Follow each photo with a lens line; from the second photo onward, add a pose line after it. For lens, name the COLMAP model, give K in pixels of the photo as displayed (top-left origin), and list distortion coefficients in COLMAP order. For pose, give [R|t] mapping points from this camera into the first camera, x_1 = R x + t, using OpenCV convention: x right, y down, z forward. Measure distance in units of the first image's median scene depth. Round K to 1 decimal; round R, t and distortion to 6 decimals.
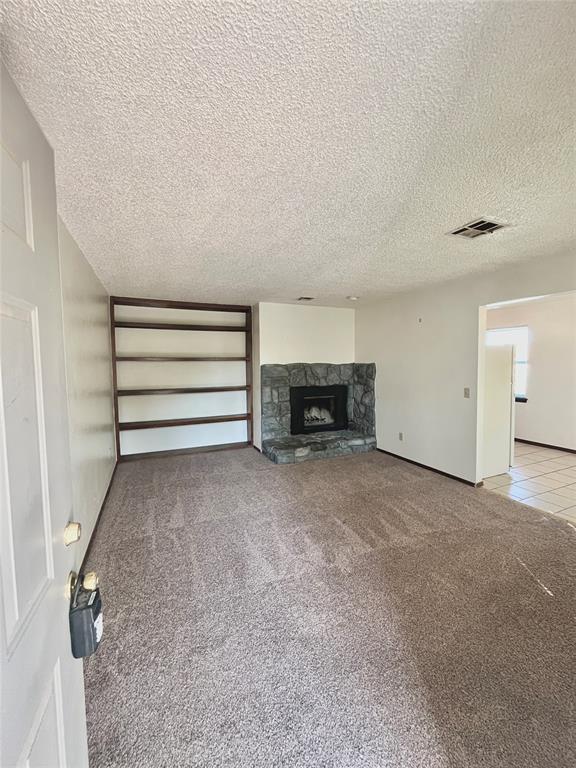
lens RADIAL K [[309.9, 0, 290.0], [0, 309.9, 384.0], [0, 0, 1]] dist [-0.001106, -0.000038]
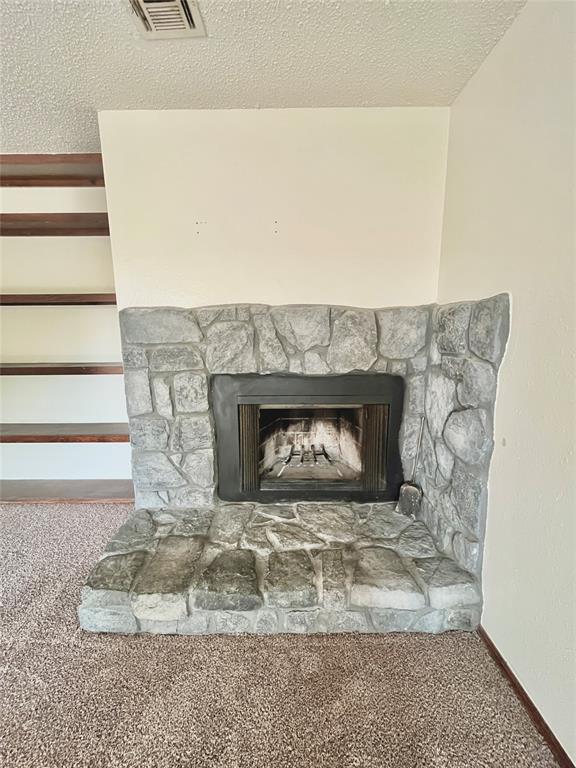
lens RADIAL K [[309.9, 0, 285.4], [0, 309.9, 382.7], [0, 0, 1]] dist [-0.001106, -0.000038]
pose [[0.915123, 0.075446, -0.396053, 0.211888], [-0.030697, 0.992522, 0.118142, -0.023696], [0.402004, -0.095957, 0.910596, 0.695260]]
